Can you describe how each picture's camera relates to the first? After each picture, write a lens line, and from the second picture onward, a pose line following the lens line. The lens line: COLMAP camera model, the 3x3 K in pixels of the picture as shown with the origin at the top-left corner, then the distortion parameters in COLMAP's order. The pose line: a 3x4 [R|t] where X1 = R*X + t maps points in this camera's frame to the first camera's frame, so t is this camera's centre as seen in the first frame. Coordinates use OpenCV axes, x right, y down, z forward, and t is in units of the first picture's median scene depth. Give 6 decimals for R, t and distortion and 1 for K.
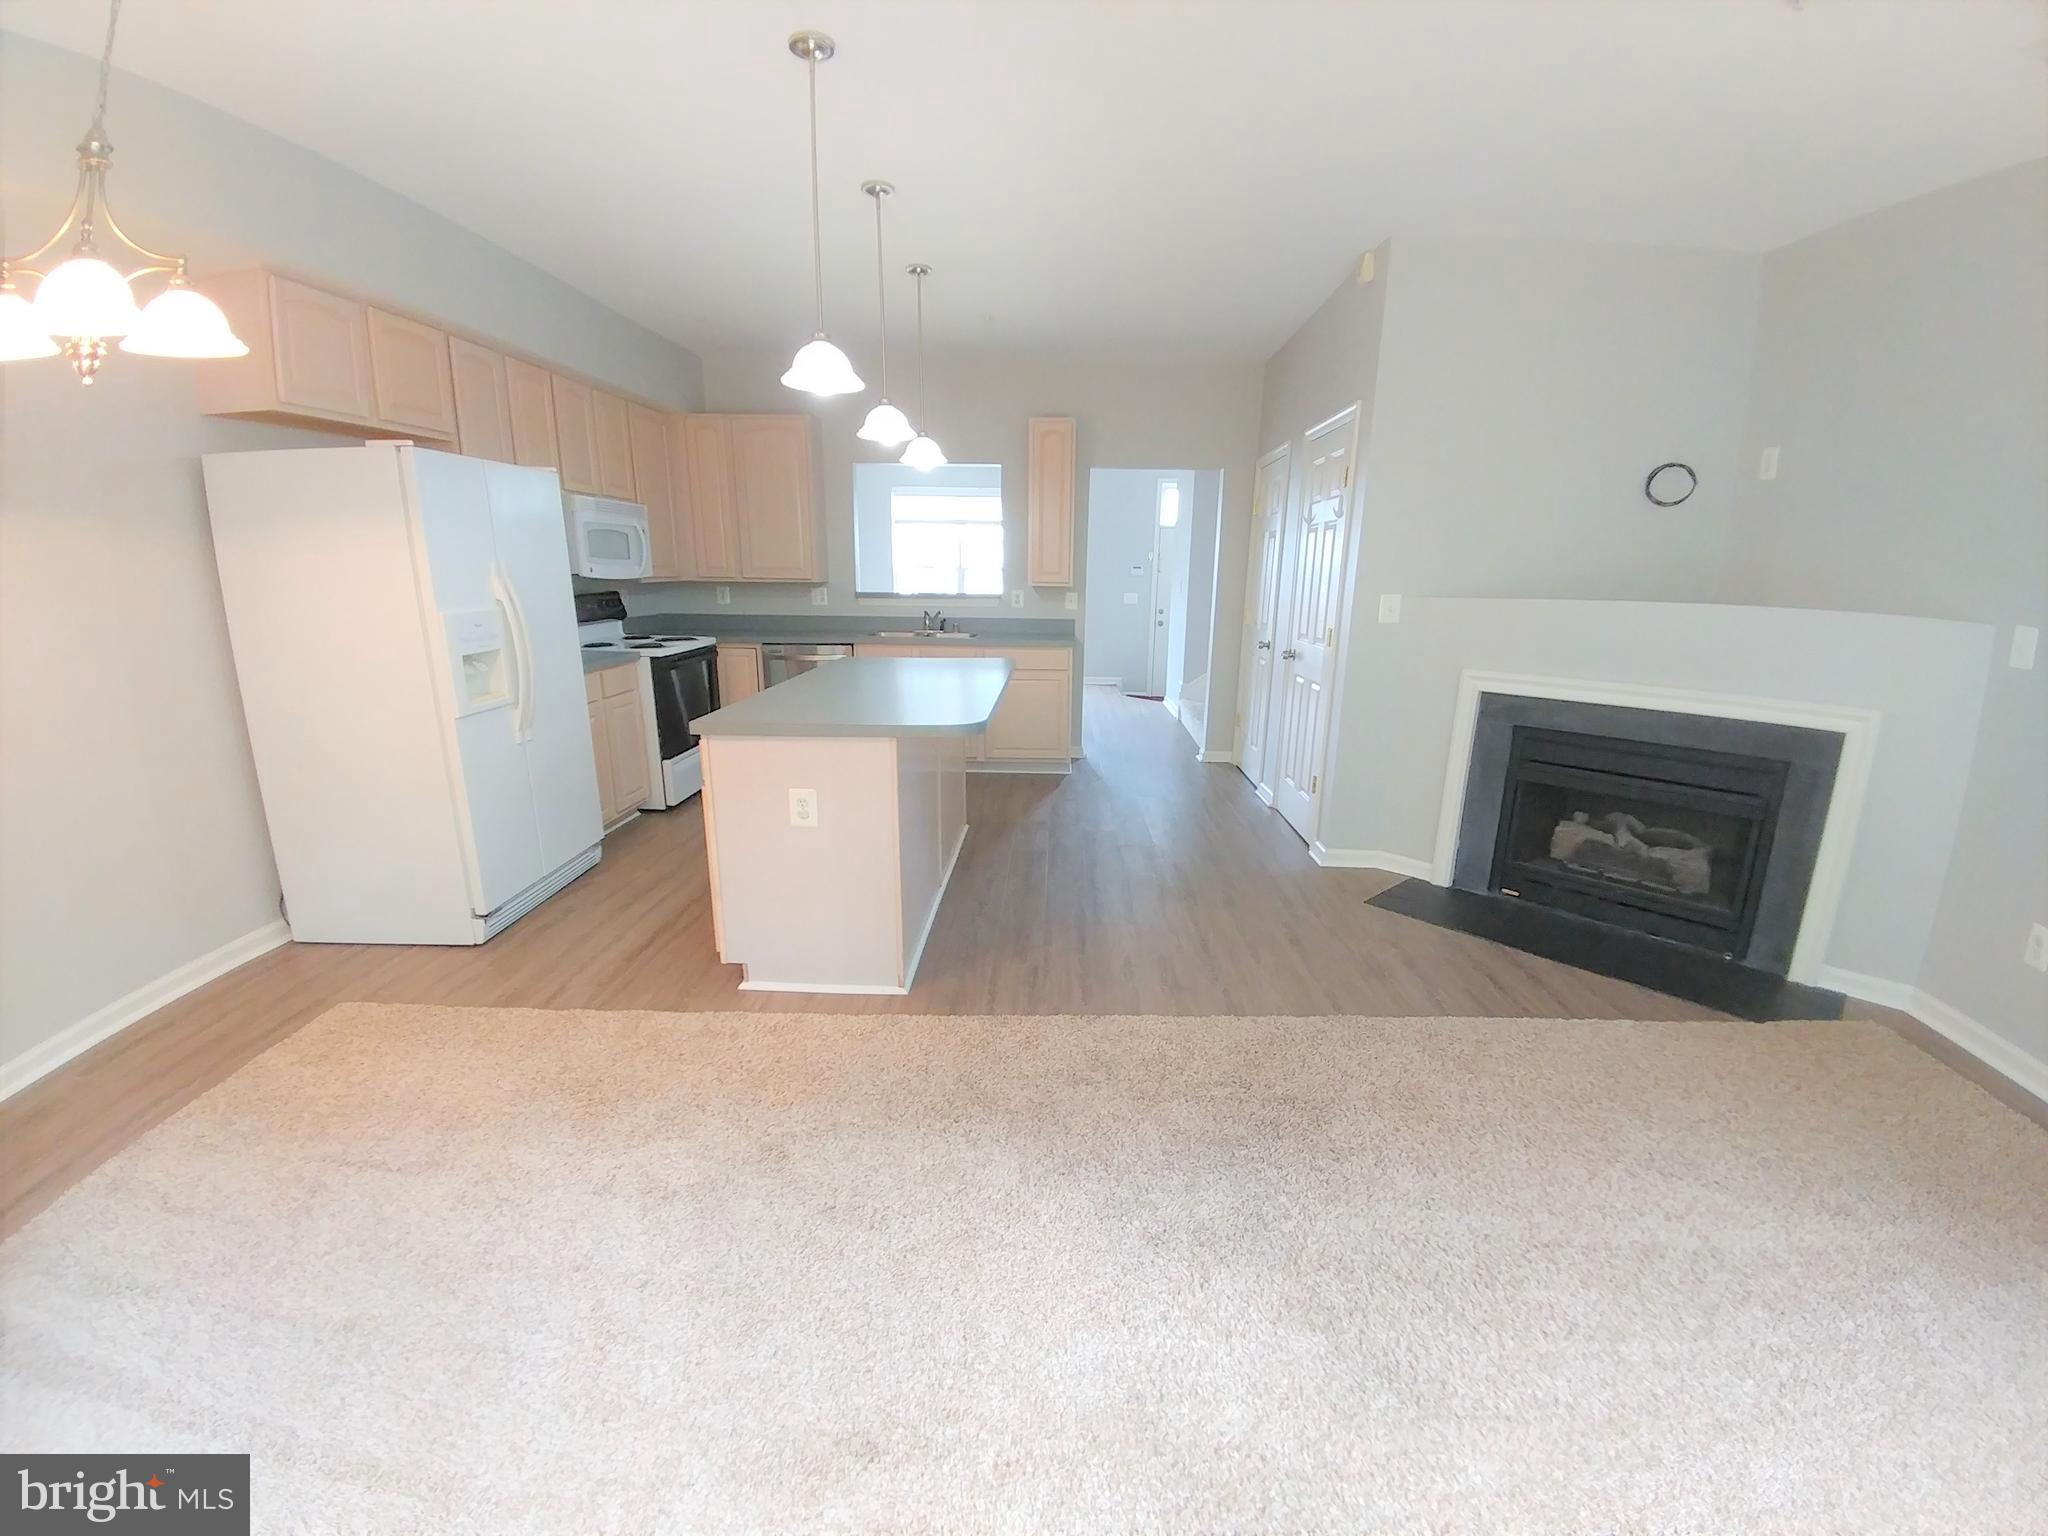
lens RADIAL K [[848.1, 0, 1024.0], [0, 848.1, 768.0], [0, 0, 1]] dist [-0.010056, 0.000051]
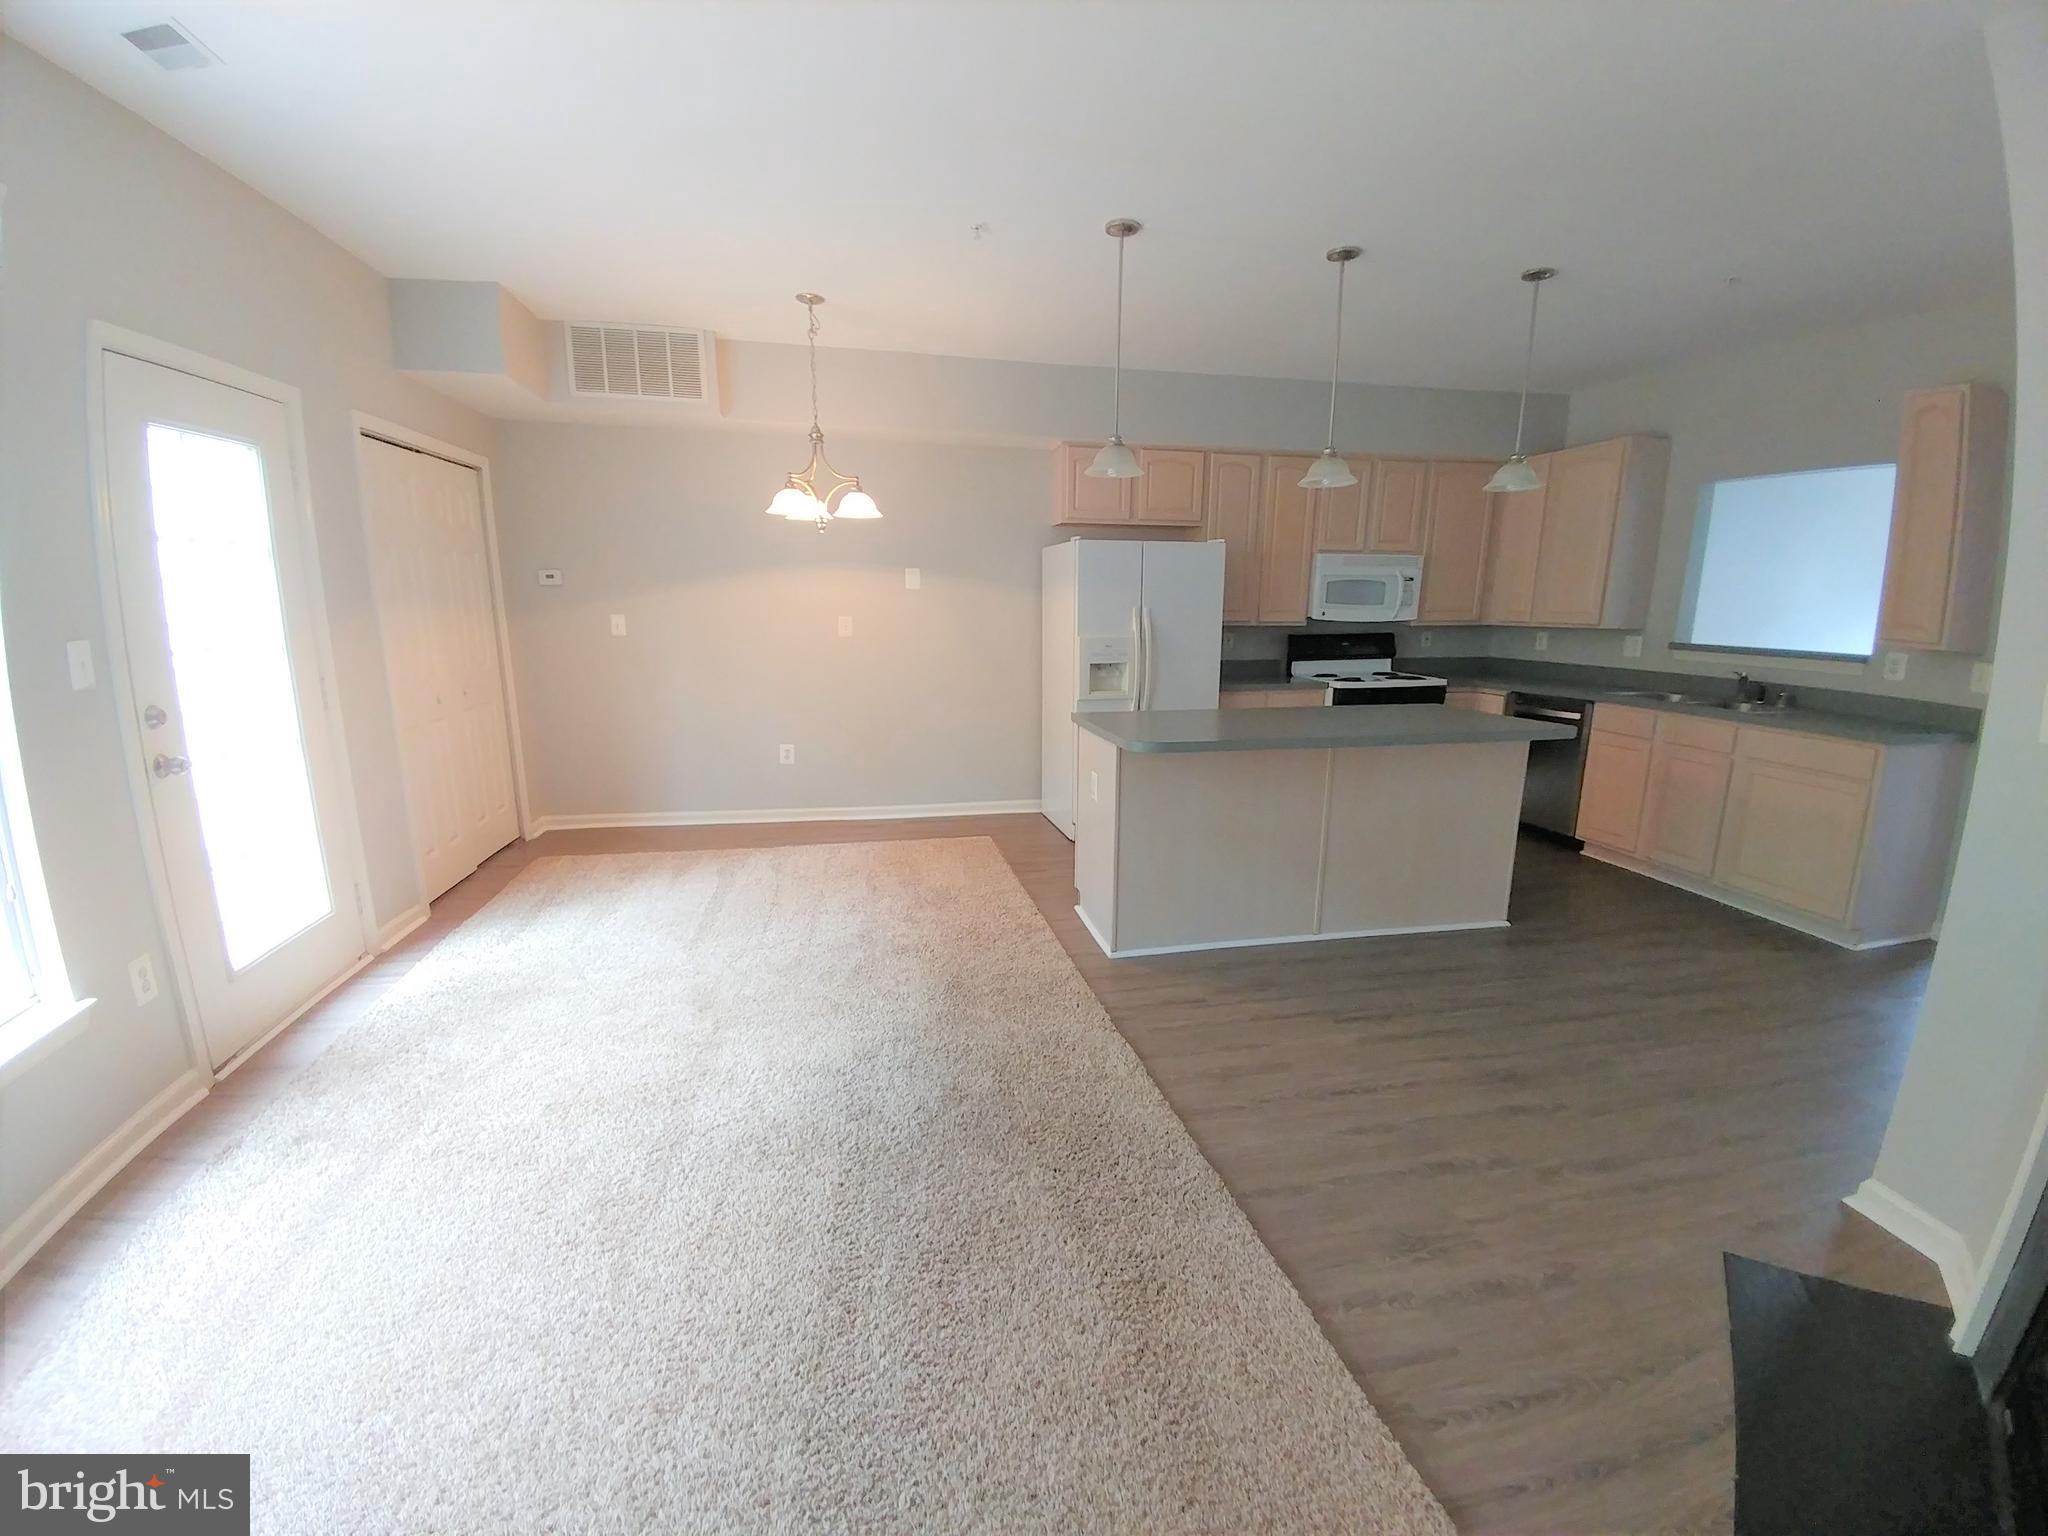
lens RADIAL K [[822.2, 0, 1021.0], [0, 822.2, 774.3], [0, 0, 1]] dist [-0.000252, -0.000153]
pose [[0.221252, 0.187612, -0.957000, 0.785355], [-0.225344, 0.964598, 0.137003, -0.103765], [0.948824, 0.185342, 0.255697, 0.454055]]
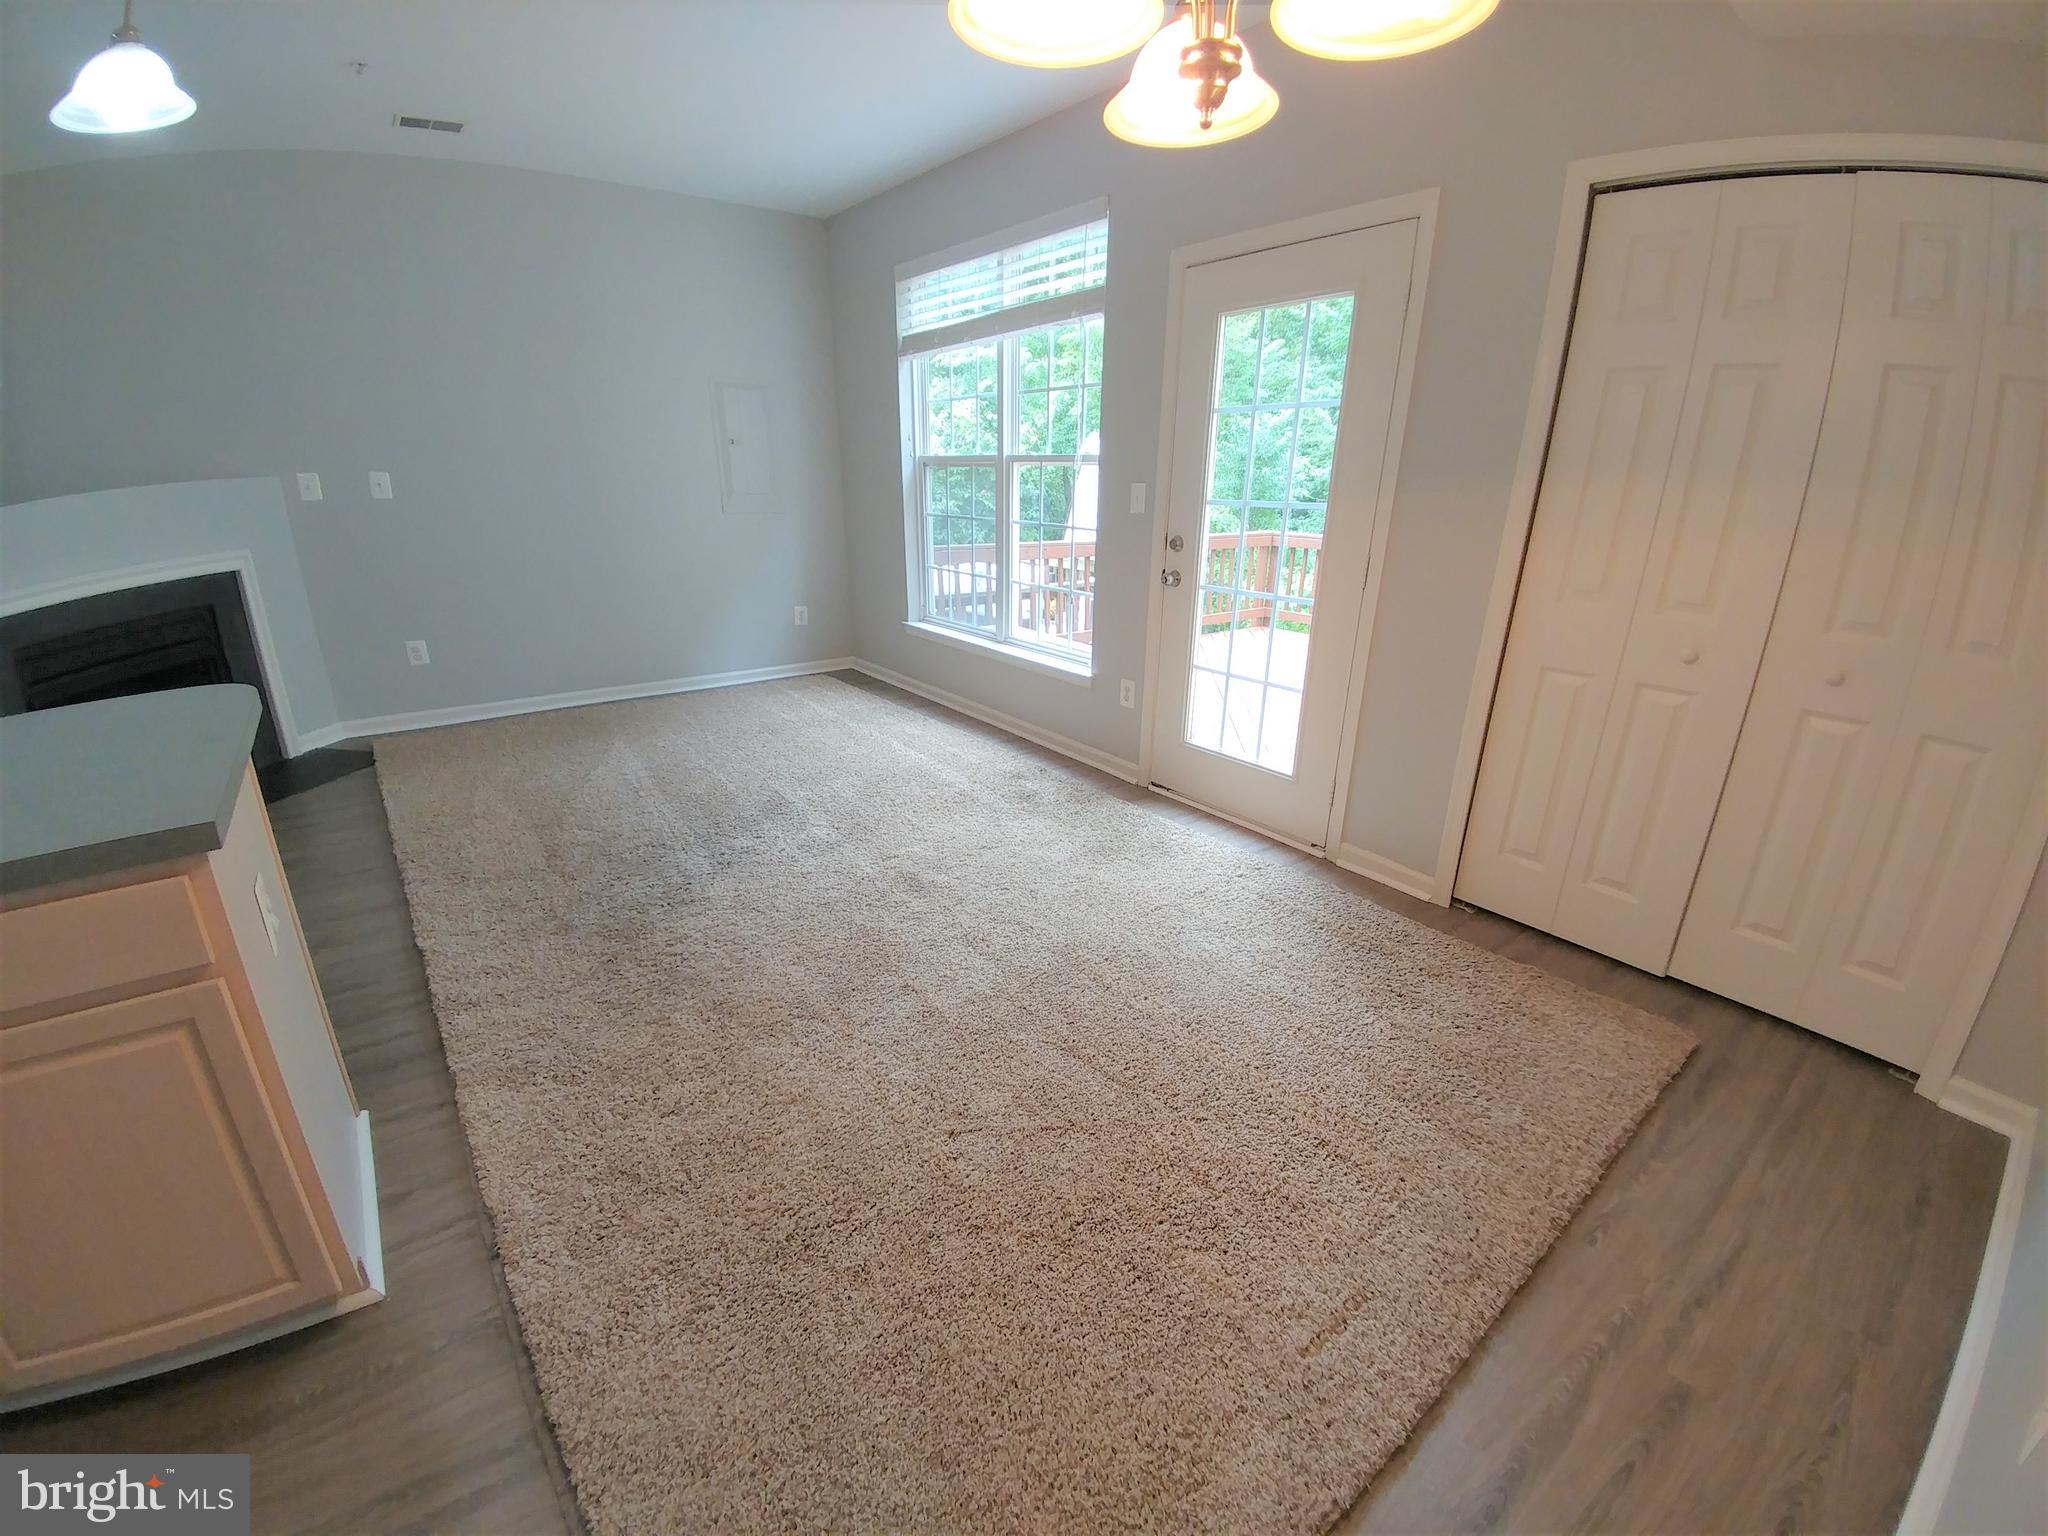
lens RADIAL K [[867.9, 0, 1040.4], [0, 867.9, 767.2], [0, 0, 1]] dist [0.008425, -0.037283]
pose [[-0.628177, -0.276855, 0.727149, -0.768704], [0.151987, 0.872888, 0.463644, -0.168964], [-0.763082, 0.401768, -0.506250, 0.704813]]
